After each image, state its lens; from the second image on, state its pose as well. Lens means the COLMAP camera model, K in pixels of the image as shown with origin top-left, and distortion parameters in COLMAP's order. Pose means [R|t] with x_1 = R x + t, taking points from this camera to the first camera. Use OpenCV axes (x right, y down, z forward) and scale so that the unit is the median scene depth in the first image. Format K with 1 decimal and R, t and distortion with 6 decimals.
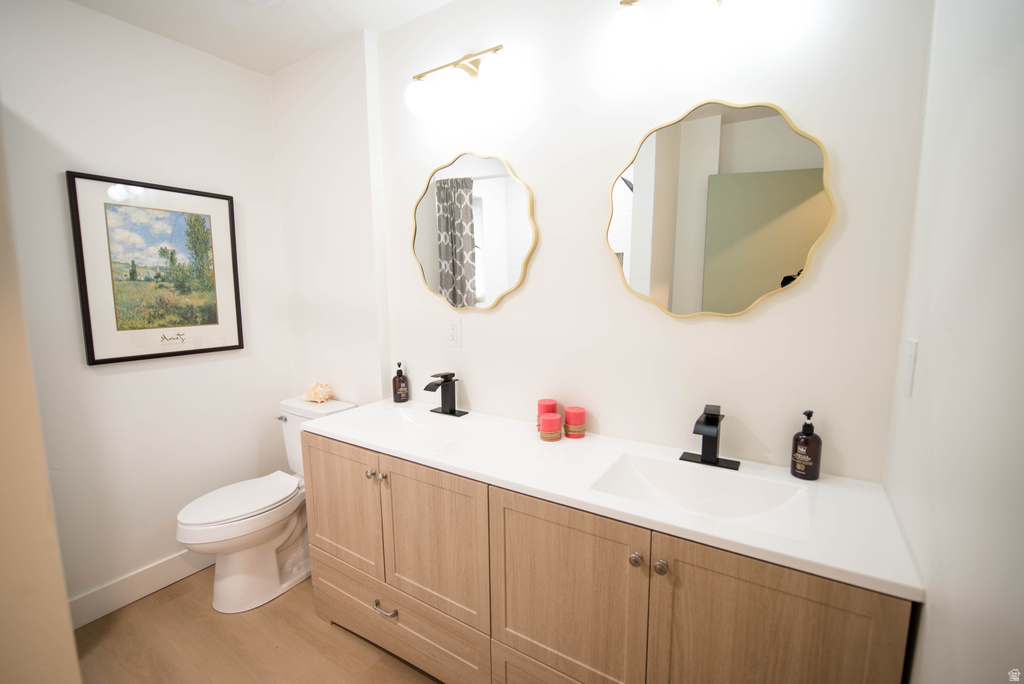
lens RADIAL K [[453.1, 0, 512.0], [0, 453.1, 342.0], [0, 0, 1]] dist [-0.002324, -0.005915]
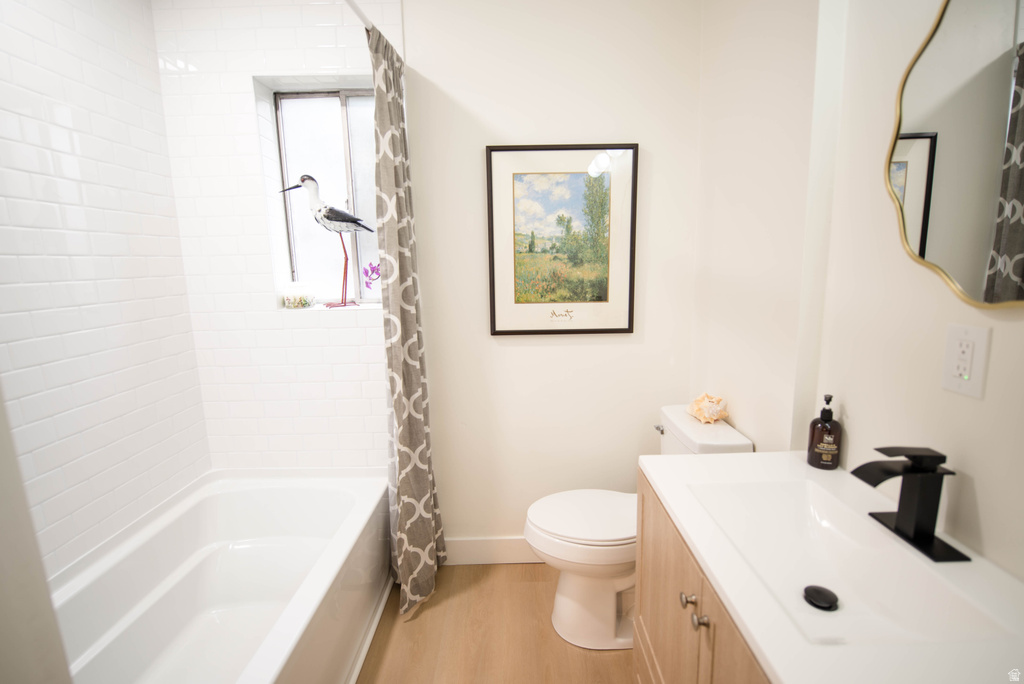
lens RADIAL K [[470.0, 0, 513.4], [0, 470.0, 345.4], [0, 0, 1]] dist [-0.000133, -0.008681]
pose [[0.541292, 0.140121, -0.829077, 0.001769], [-0.084876, 0.990086, 0.111919, -0.045909], [0.836540, 0.009788, 0.547818, 0.395402]]
